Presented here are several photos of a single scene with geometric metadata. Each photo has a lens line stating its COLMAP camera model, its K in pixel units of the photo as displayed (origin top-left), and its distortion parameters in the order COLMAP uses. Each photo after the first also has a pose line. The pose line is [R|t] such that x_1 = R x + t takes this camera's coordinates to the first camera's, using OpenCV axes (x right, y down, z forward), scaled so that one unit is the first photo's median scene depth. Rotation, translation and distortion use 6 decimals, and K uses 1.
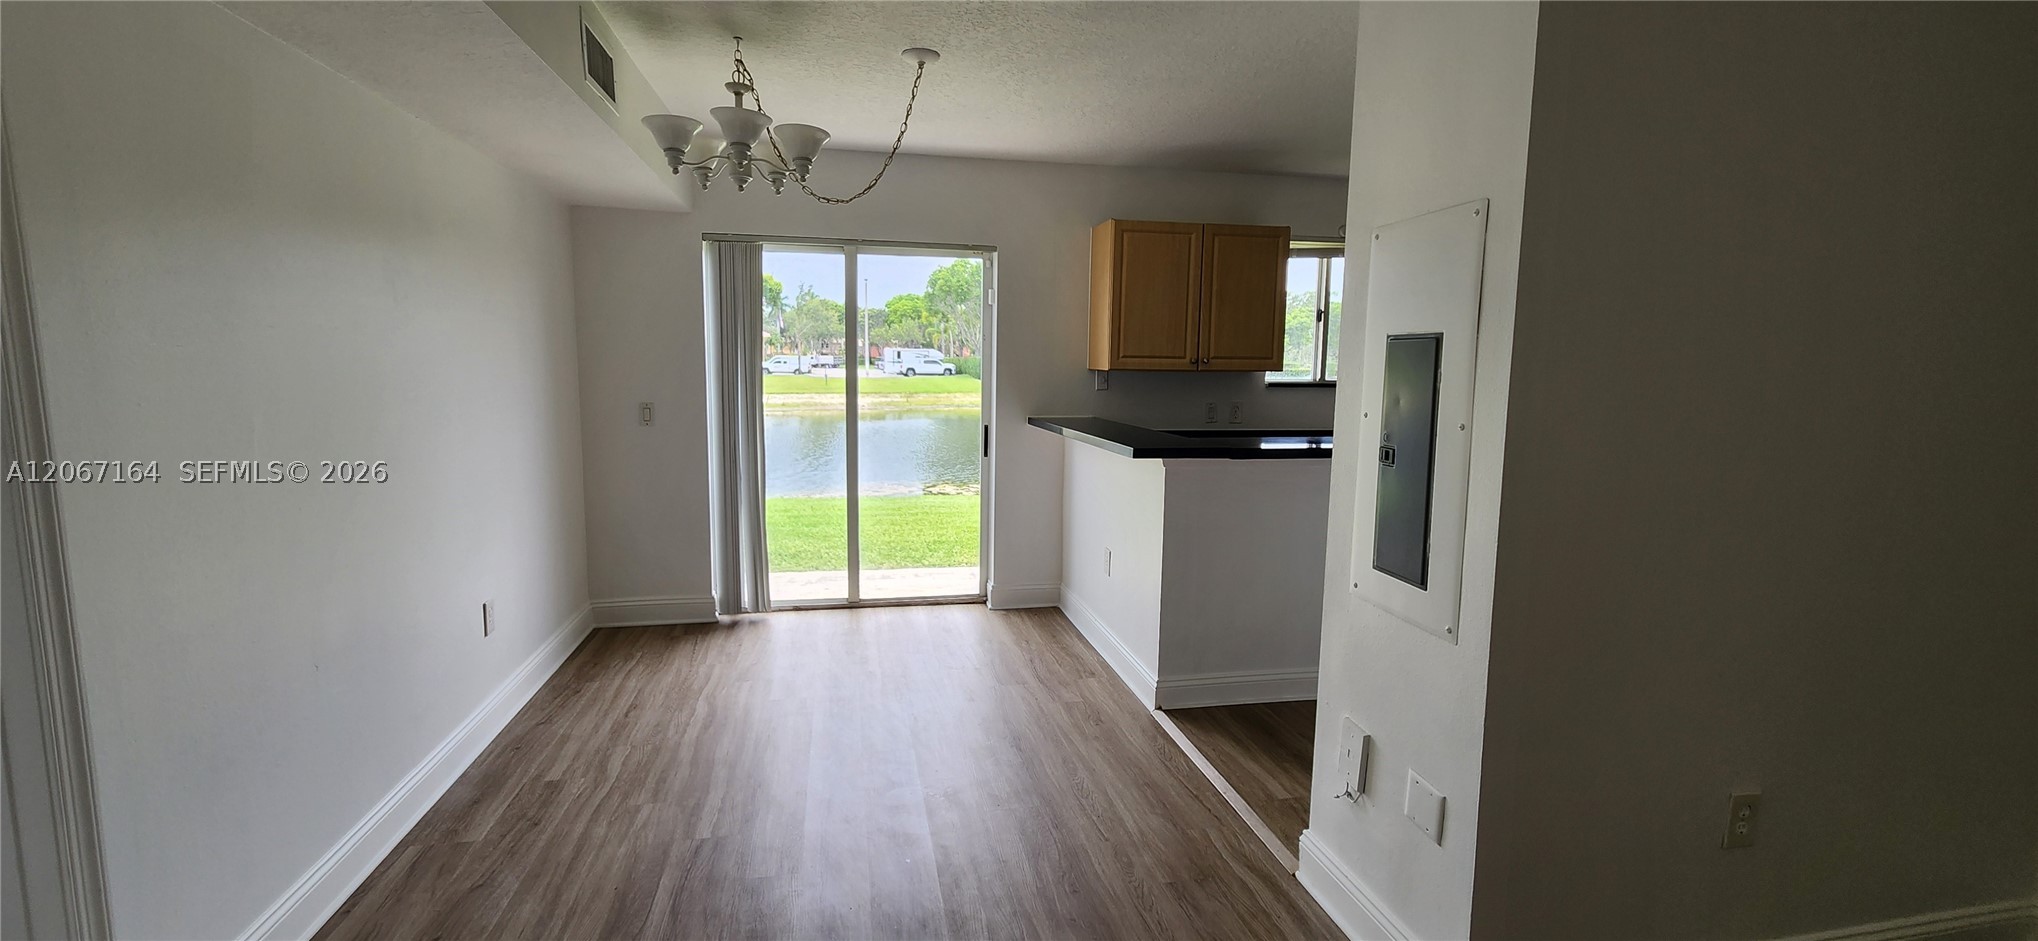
lens RADIAL K [[828.6, 0, 1009.1], [0, 828.6, 465.4], [0, 0, 1]] dist [0.008416, -0.006440]
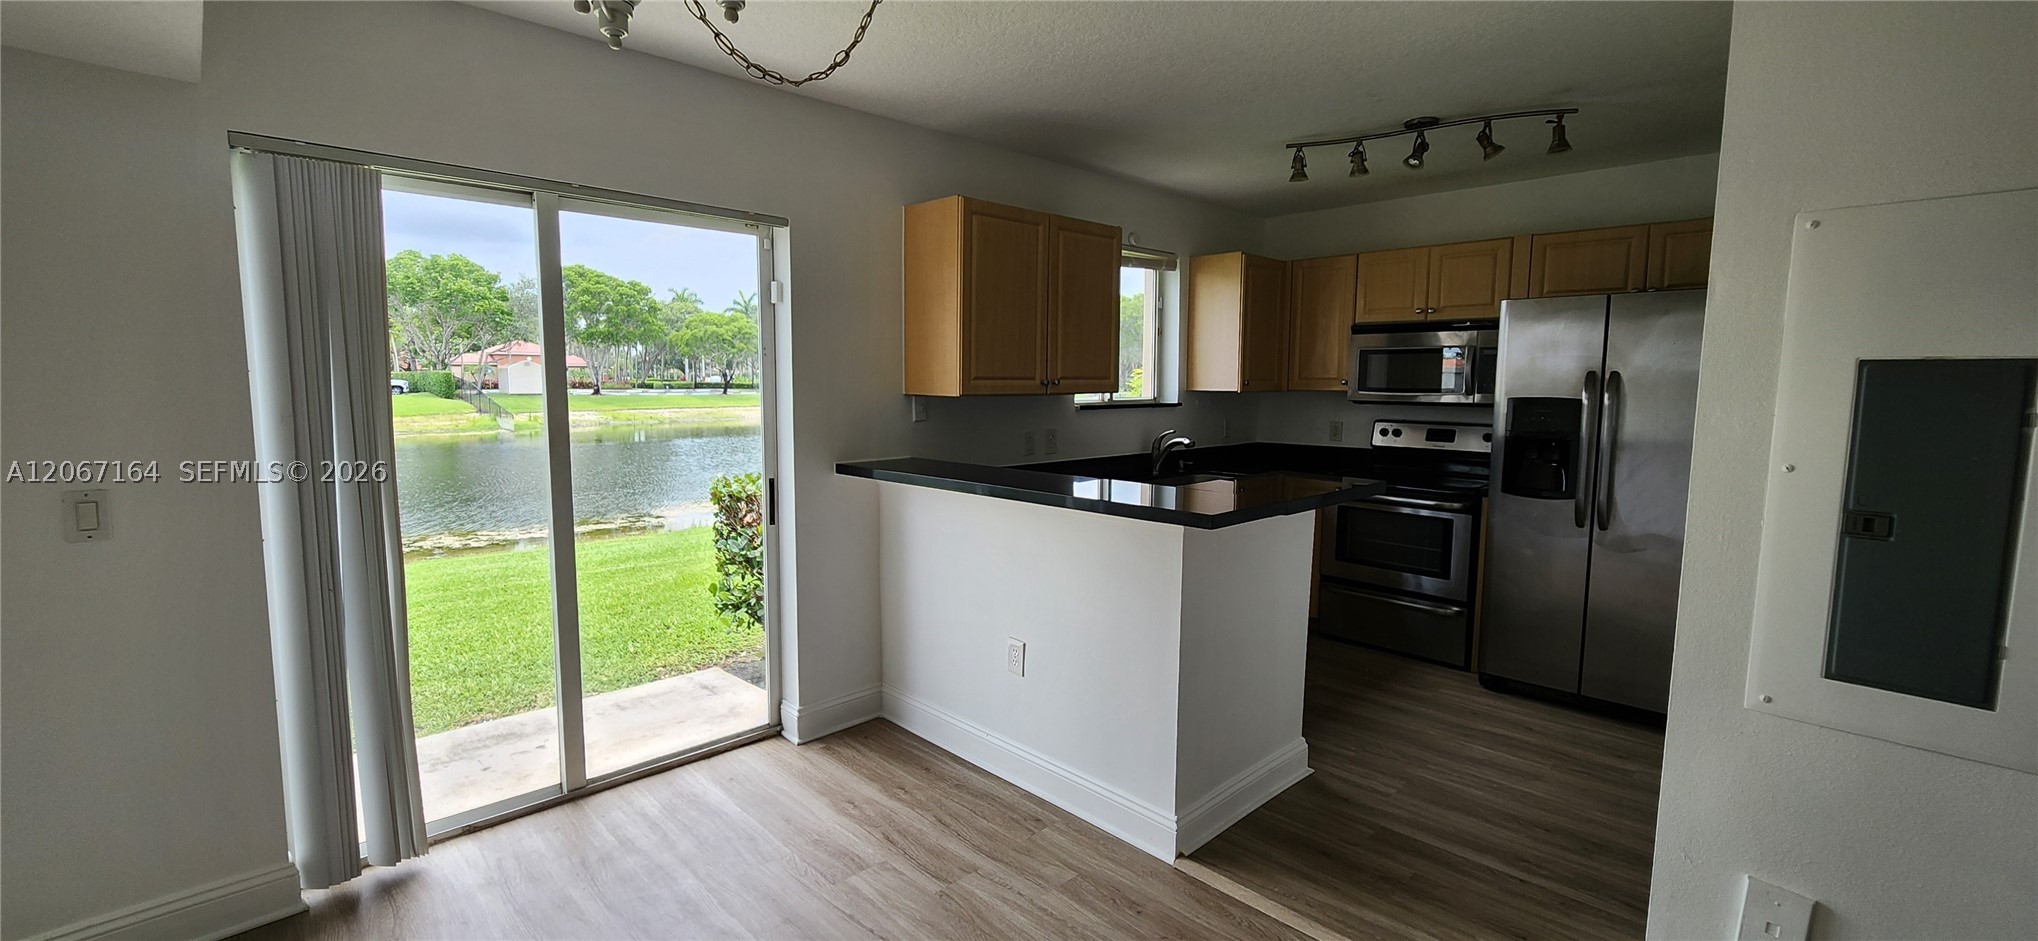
lens RADIAL K [[828.6, 0, 1001.4], [0, 828.6, 464.4], [0, 0, 1]] dist [0.008416, -0.006440]
pose [[0.845116, -0.063771, 0.530765, -0.231277], [0.072533, 0.997357, 0.004341, -0.049705], [-0.529639, 0.034829, 0.847508, 0.317966]]
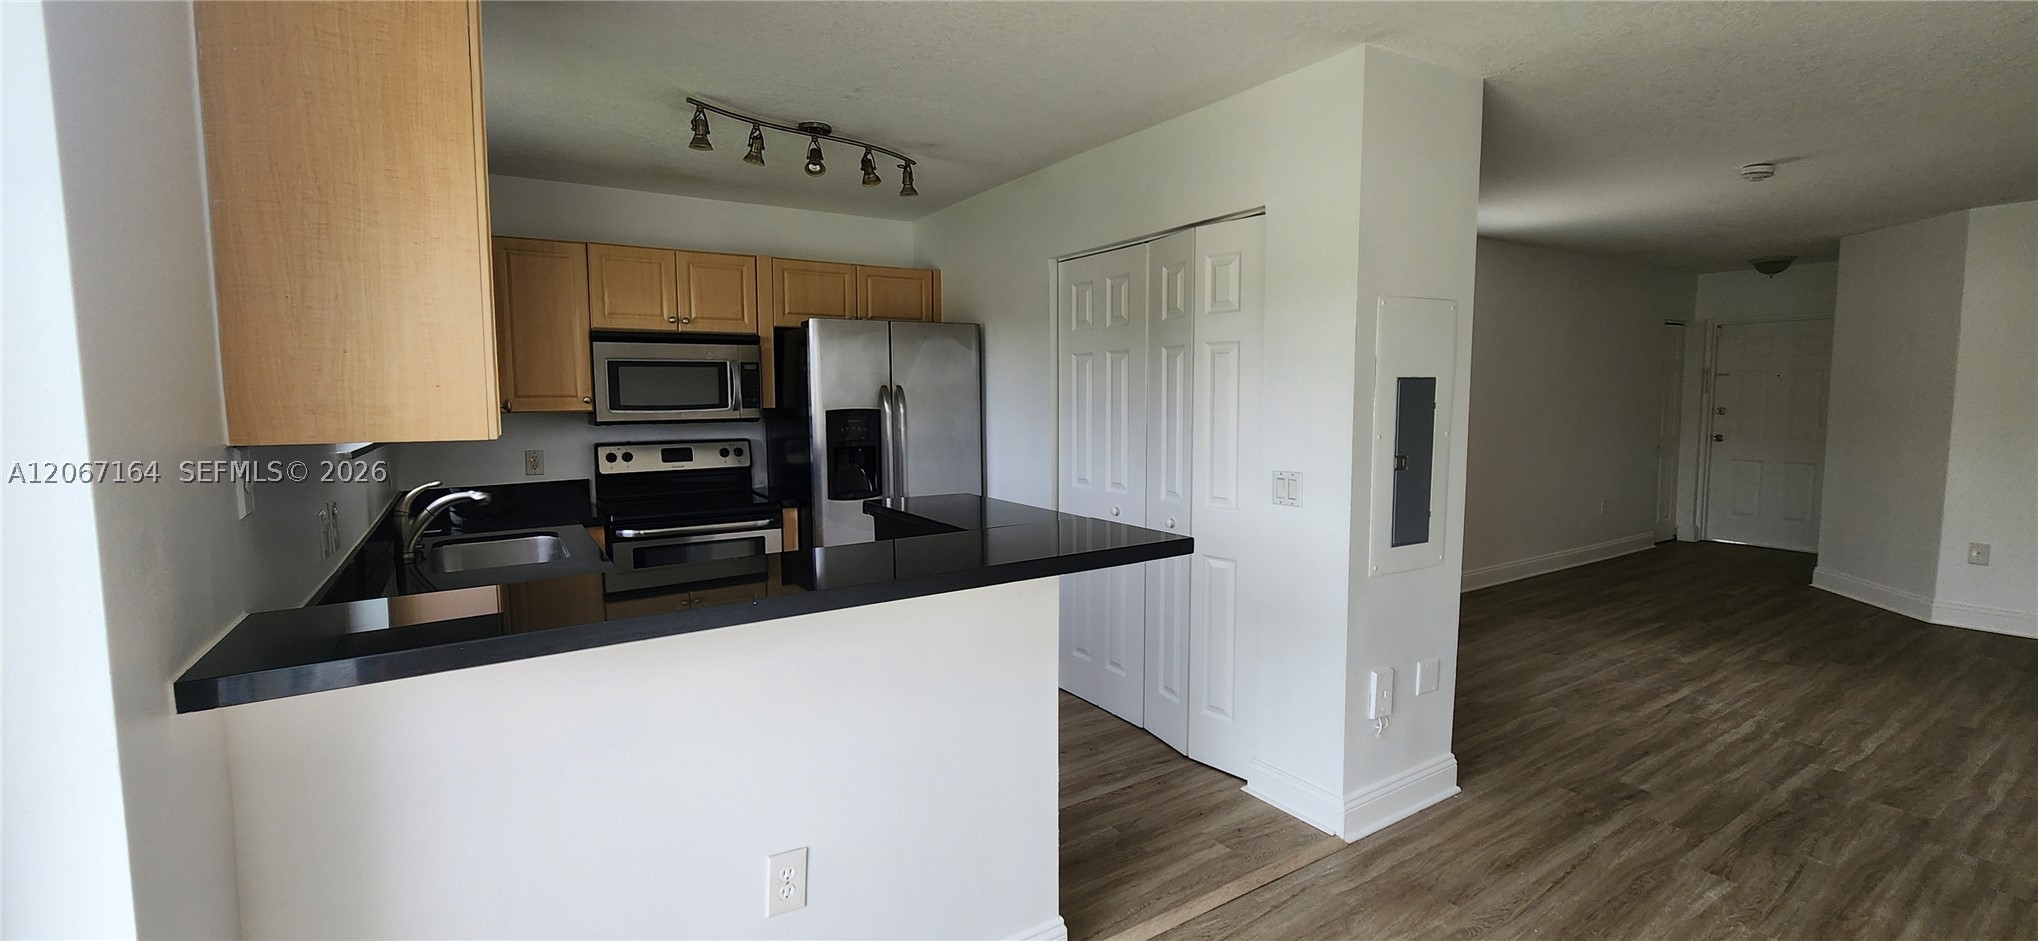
lens RADIAL K [[828.6, 0, 1006.7], [0, 828.6, 463.1], [0, 0, 1]] dist [0.008416, -0.006440]
pose [[-0.352152, -0.089000, 0.931702, -0.249763], [0.123272, 0.982386, 0.140435, -0.117442], [-0.927789, 0.164307, -0.334978, 0.847655]]
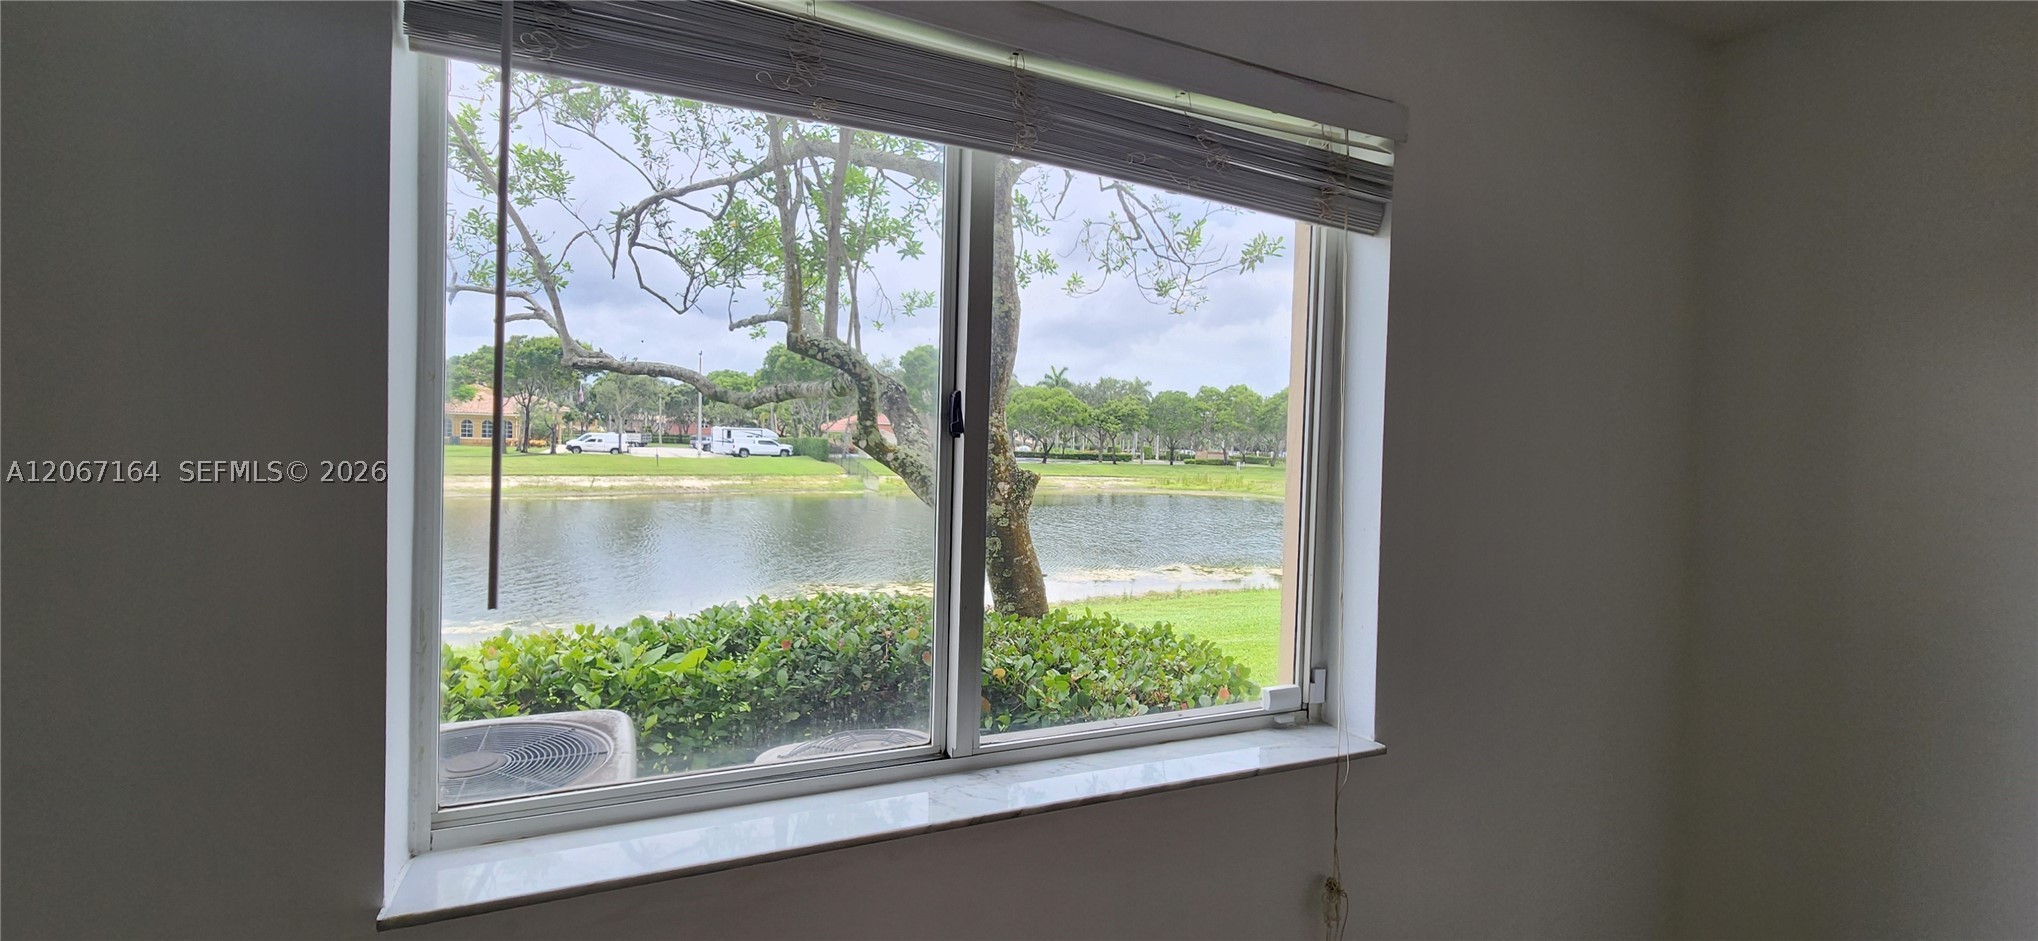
lens RADIAL K [[828.6, 0, 1006.9], [0, 828.6, 470.6], [0, 0, 1]] dist [0.008416, -0.006440]
pose [[0.972804, 0.005719, 0.231558, -0.918741], [0.015203, 0.995963, -0.088468, -0.103772], [-0.231129, 0.089583, 0.968790, 0.567644]]
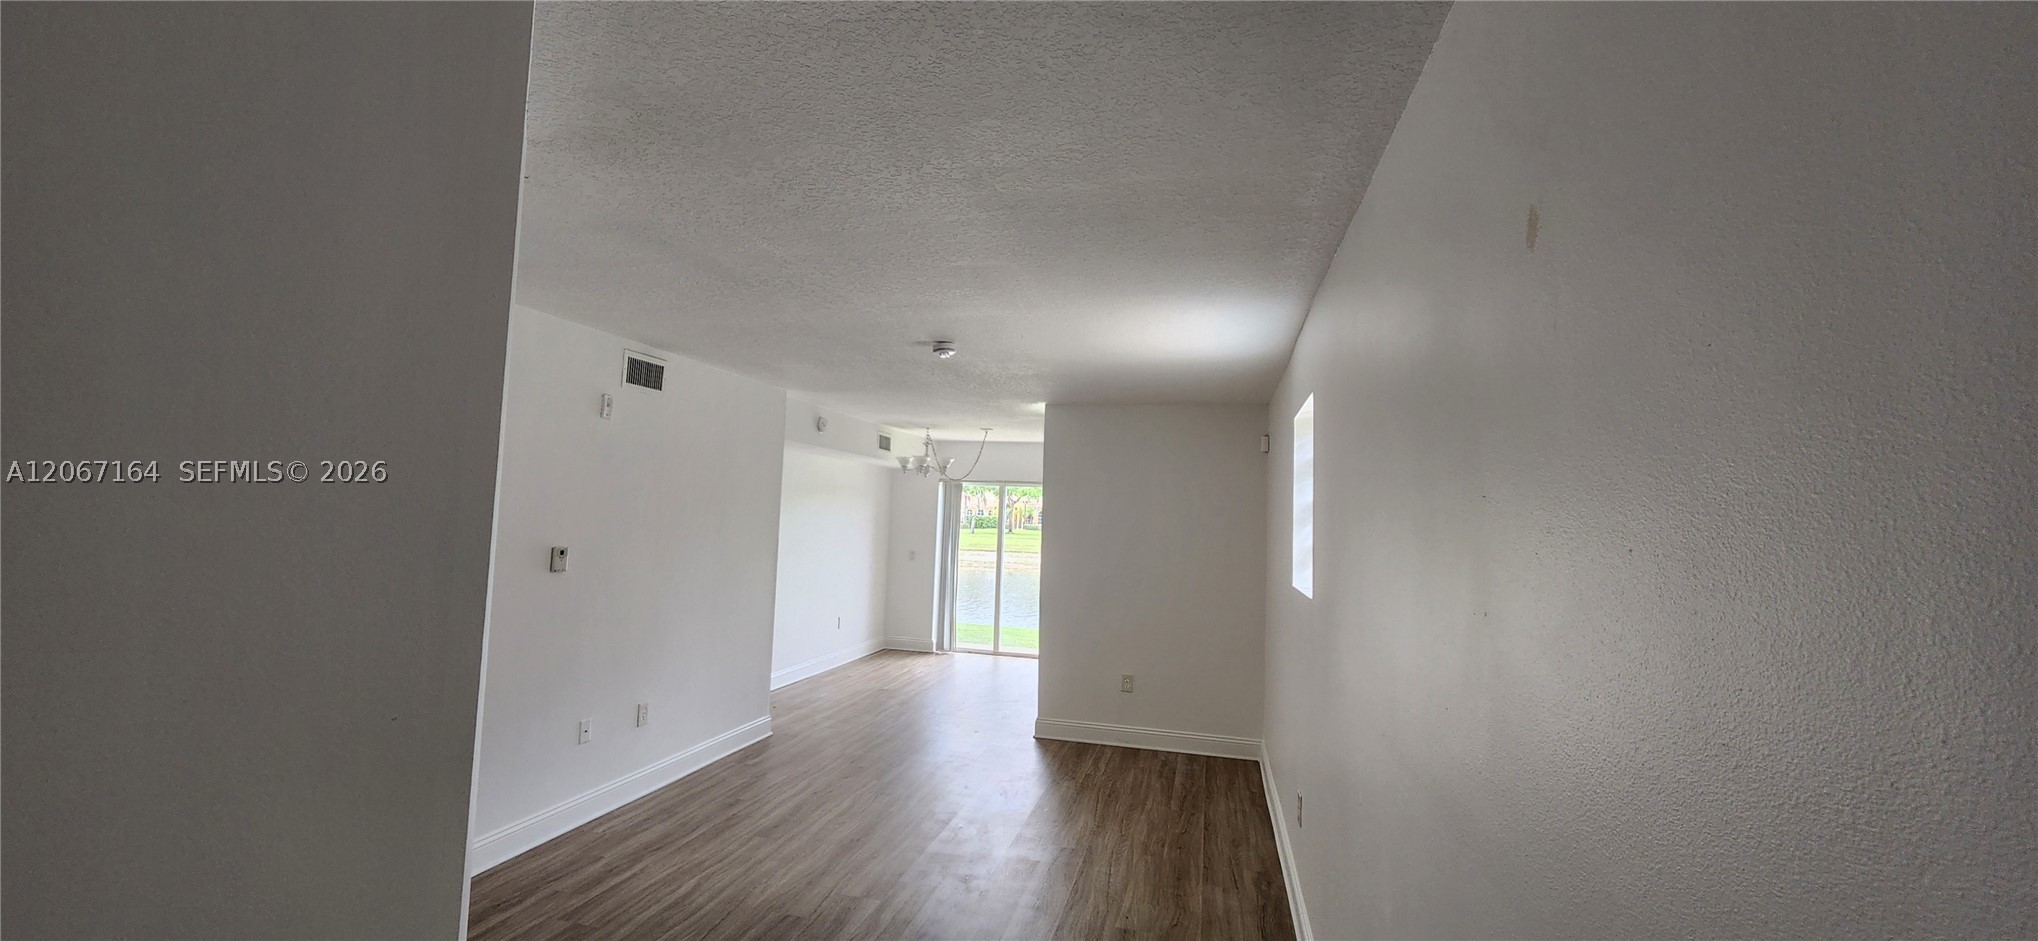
lens RADIAL K [[828.6, 0, 1000.9], [0, 828.6, 465.2], [0, 0, 1]] dist [0.008416, -0.006440]
pose [[0.900376, -0.005419, -0.435079, 0.717087], [-0.082299, 0.979752, -0.182516, 0.083875], [0.427259, 0.200140, 0.881700, -0.891478]]
